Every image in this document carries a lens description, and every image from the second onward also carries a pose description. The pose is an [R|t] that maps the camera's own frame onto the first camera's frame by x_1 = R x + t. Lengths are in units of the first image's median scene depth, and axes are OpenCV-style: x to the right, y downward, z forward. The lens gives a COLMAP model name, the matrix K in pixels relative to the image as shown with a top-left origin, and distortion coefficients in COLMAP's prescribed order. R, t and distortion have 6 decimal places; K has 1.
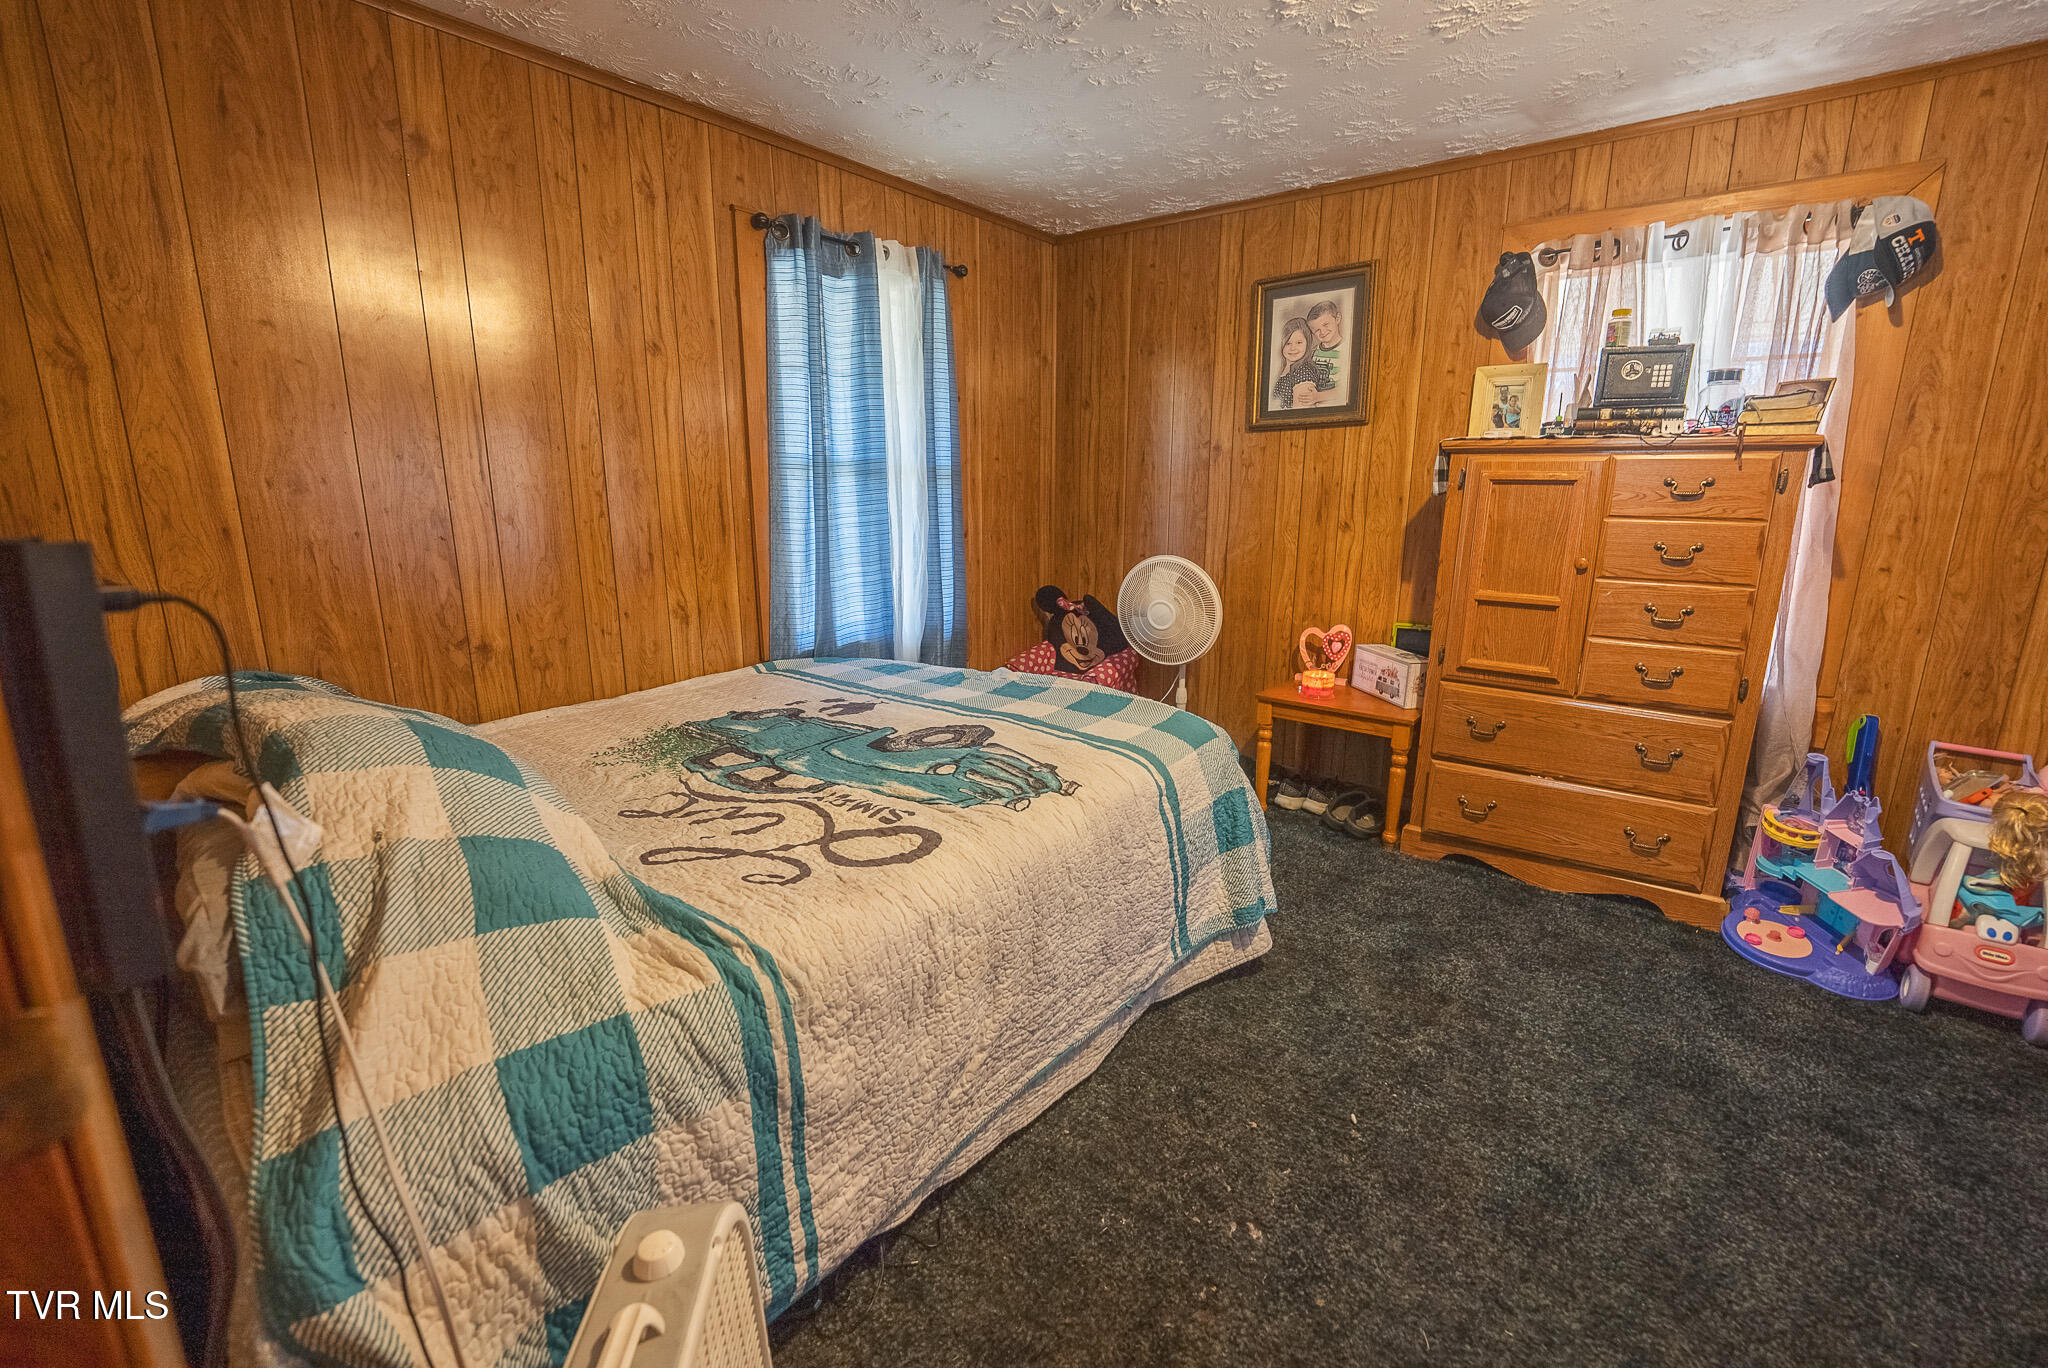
lens RADIAL K [[836.2, 0, 1030.5], [0, 836.2, 683.2], [0, 0, 1]] dist [-0.027075, 0.002579]
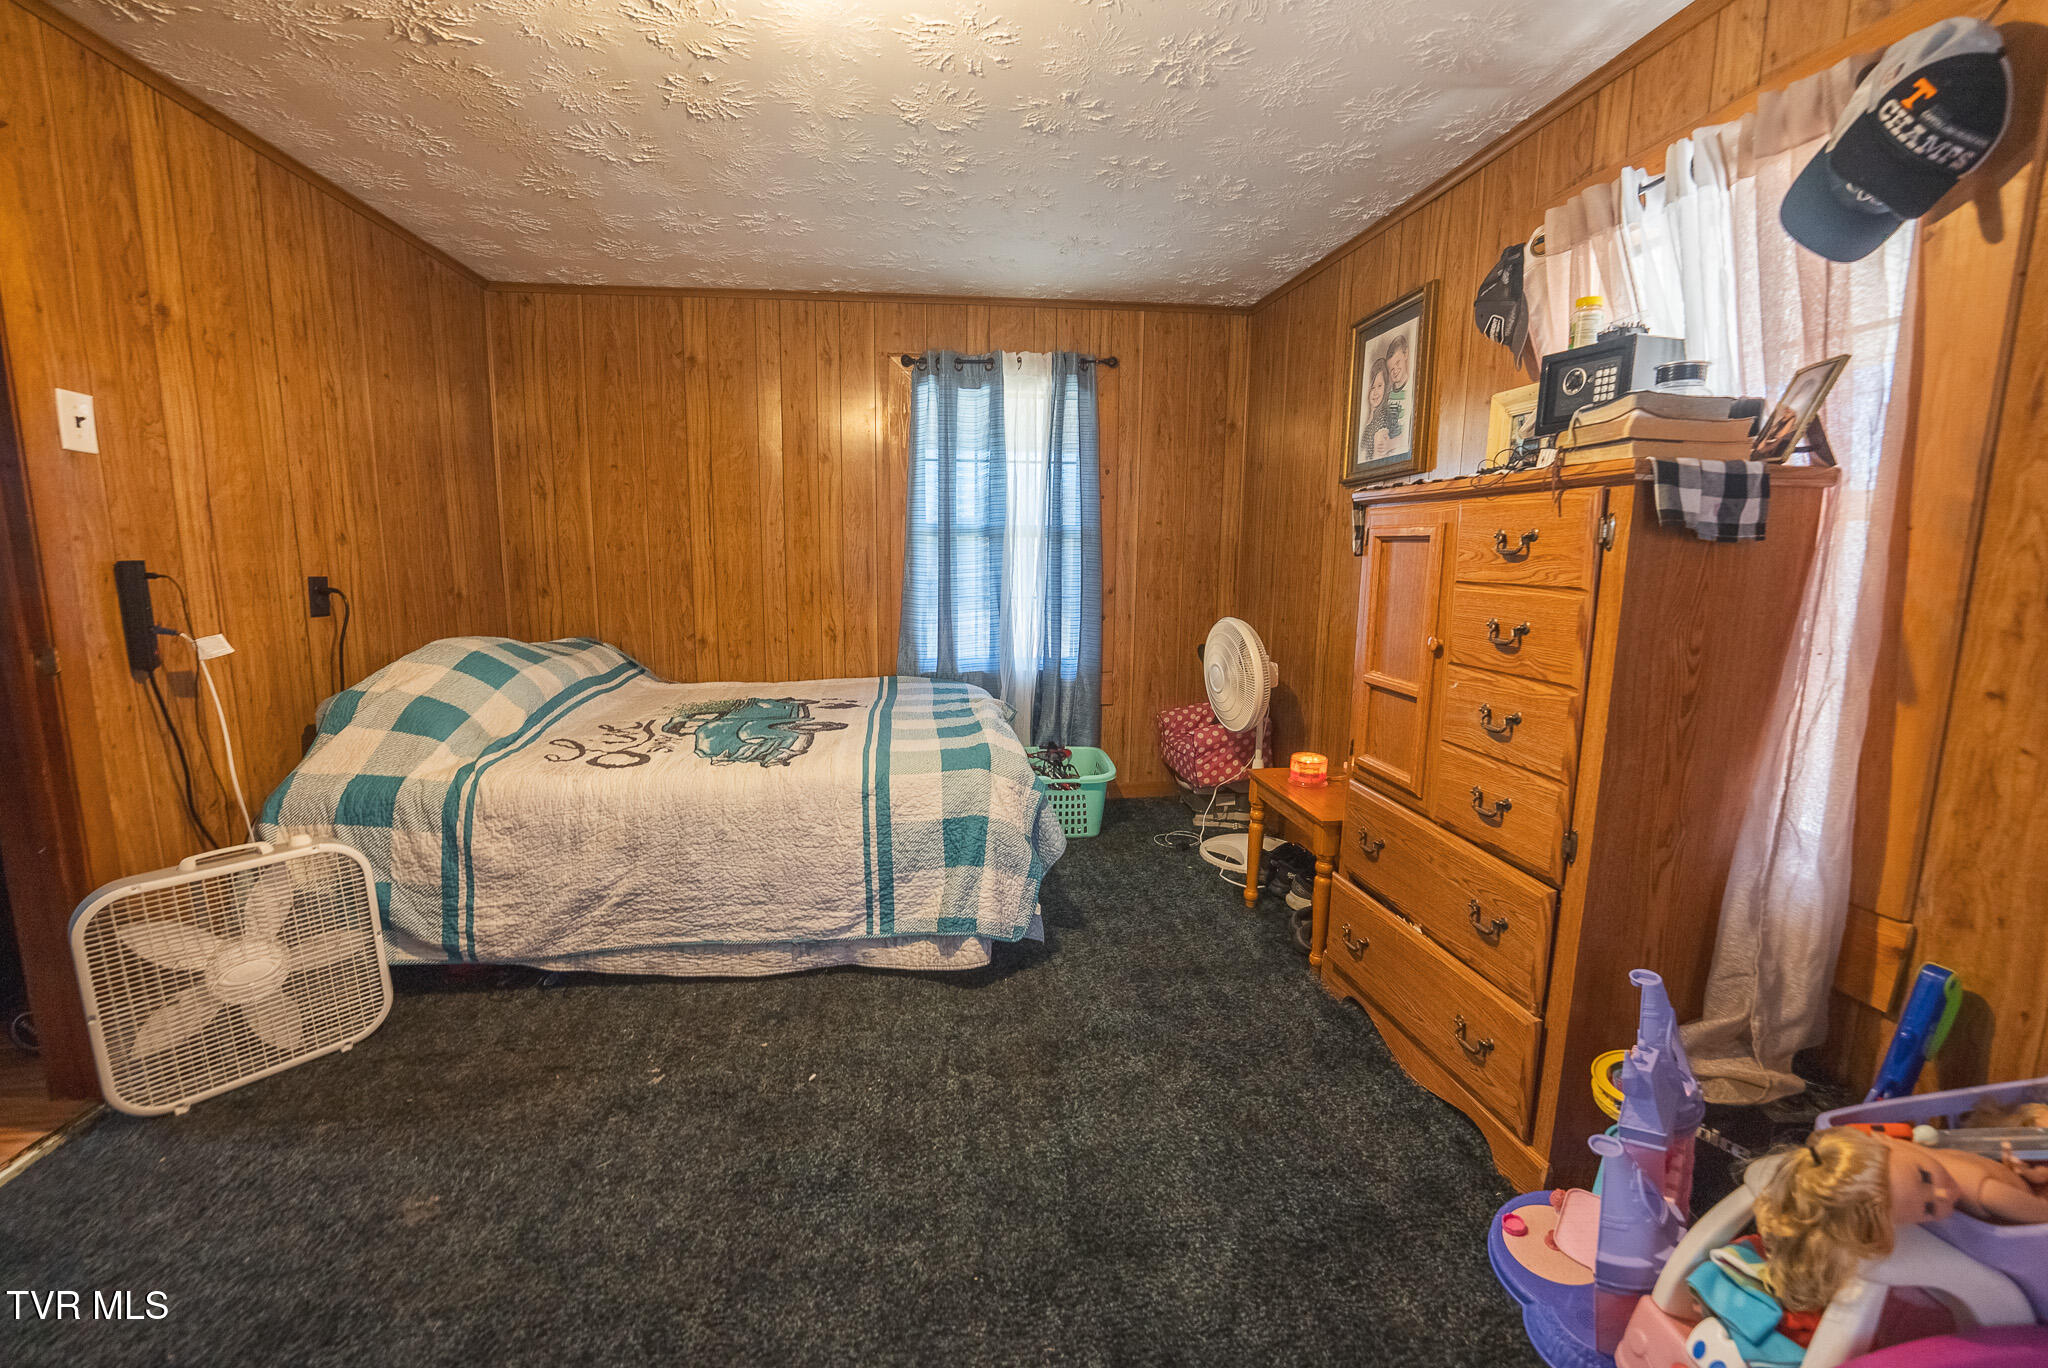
lens RADIAL K [[836.2, 0, 1035.9], [0, 836.2, 687.2], [0, 0, 1]] dist [-0.027075, 0.002579]
pose [[0.720941, 0.111570, -0.683957, 0.931149], [-0.158742, 0.987300, -0.006273, -0.042485], [0.674571, 0.113095, 0.729496, 0.200023]]
